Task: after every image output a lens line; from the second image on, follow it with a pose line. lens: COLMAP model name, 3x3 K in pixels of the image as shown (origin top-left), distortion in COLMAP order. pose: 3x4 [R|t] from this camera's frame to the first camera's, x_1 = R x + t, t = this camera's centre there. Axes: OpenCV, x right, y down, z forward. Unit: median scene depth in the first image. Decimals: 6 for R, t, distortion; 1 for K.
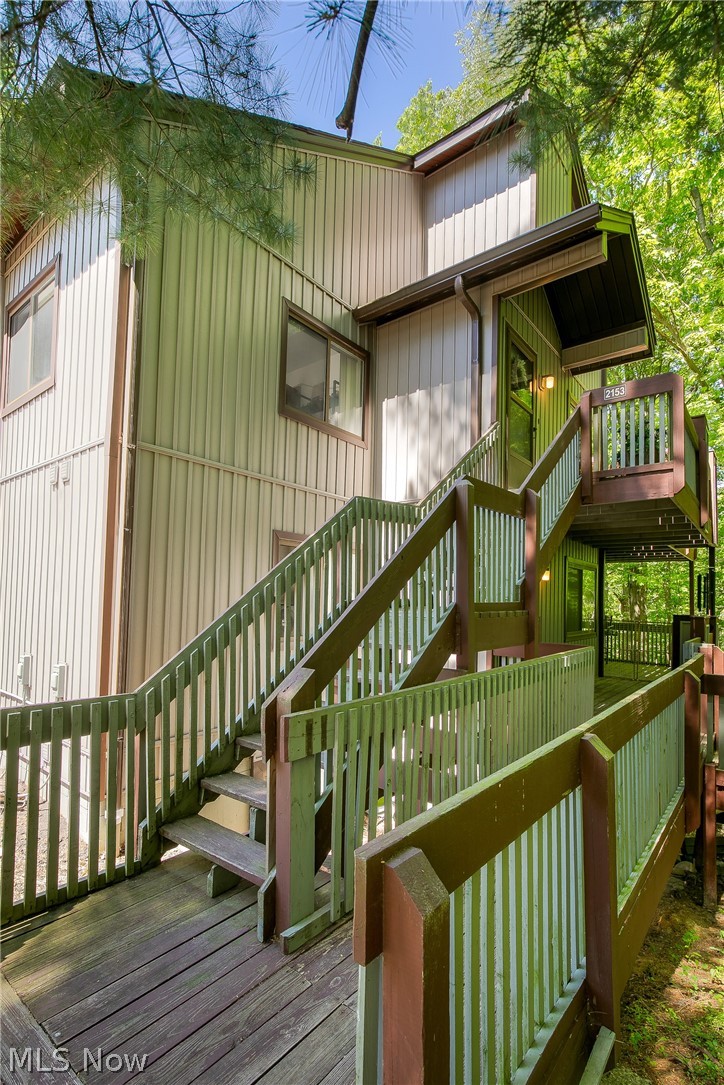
lens RADIAL K [[518.9, 0, 360.7], [0, 518.9, 602.4], [0, 0, 1]] dist [-0.012504, -0.000305]
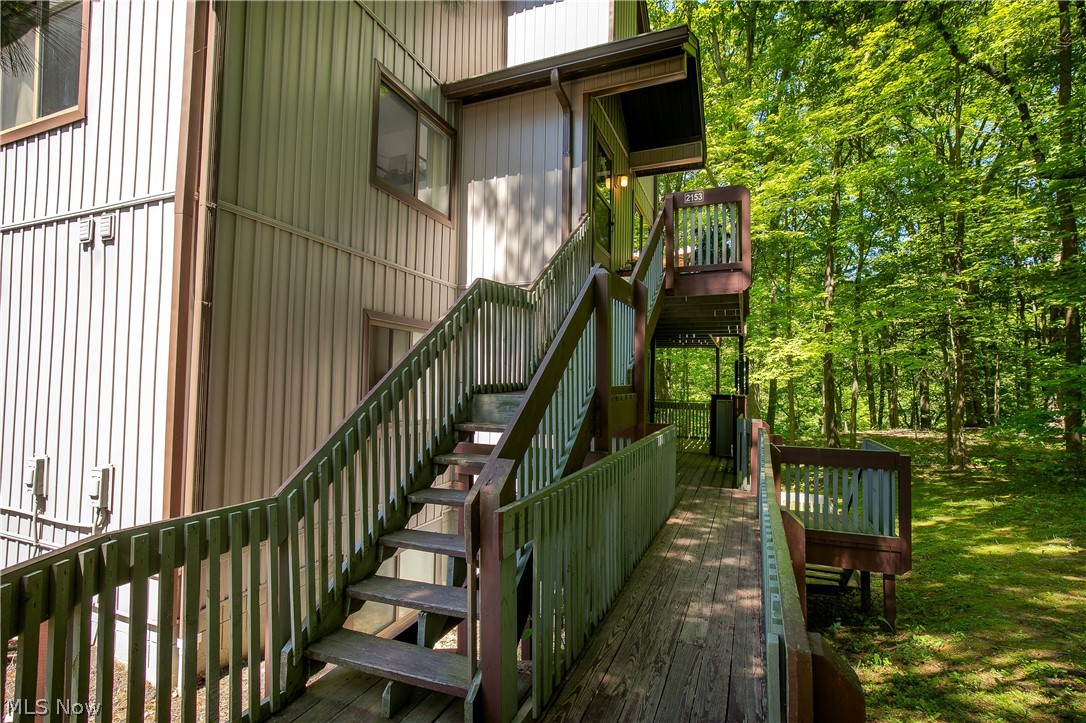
lens RADIAL K [[509.4, 0, 546.2], [0, 509.4, 385.9], [0, 0, 1]] dist [-0.014201, 0.000103]
pose [[0.955312, -0.007660, 0.295499, -0.129614], [0.006251, 0.999964, 0.005712, -0.005111], [-0.295532, -0.003609, 0.955326, 0.035549]]
